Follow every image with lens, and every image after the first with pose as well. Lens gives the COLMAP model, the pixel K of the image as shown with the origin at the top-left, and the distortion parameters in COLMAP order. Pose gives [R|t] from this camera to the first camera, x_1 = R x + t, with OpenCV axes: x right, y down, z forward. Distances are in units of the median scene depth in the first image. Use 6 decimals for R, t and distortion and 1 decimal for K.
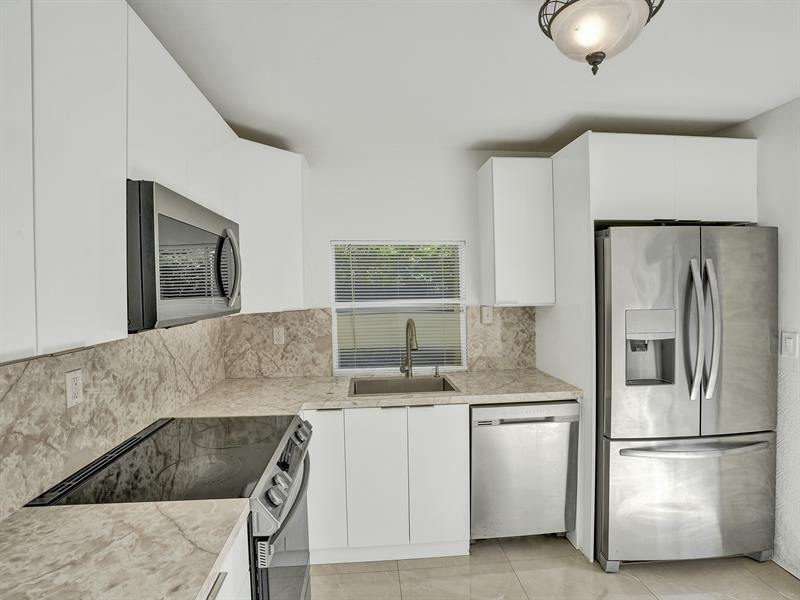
lens RADIAL K [[411.3, 0, 400.0], [0, 411.3, 300.0], [0, 0, 1]] dist [-0.047020, 0.019628]
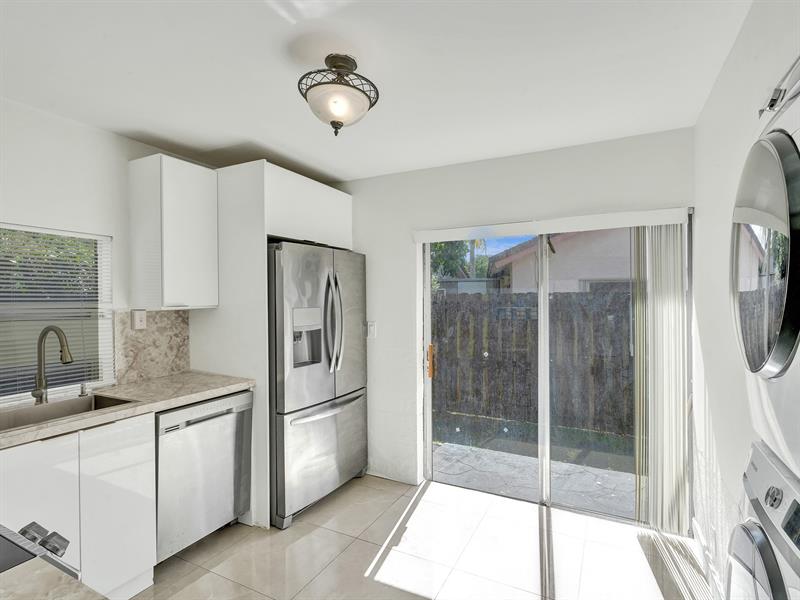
lens RADIAL K [[399.7, 0, 397.6], [0, 399.7, 290.7], [0, 0, 1]] dist [0.017722, 0.000067]
pose [[0.568263, 0.023470, 0.822512, -0.265808], [0.019005, 0.998952, -0.041635, 0.026247], [-0.822628, 0.039292, 0.567221, 0.015567]]
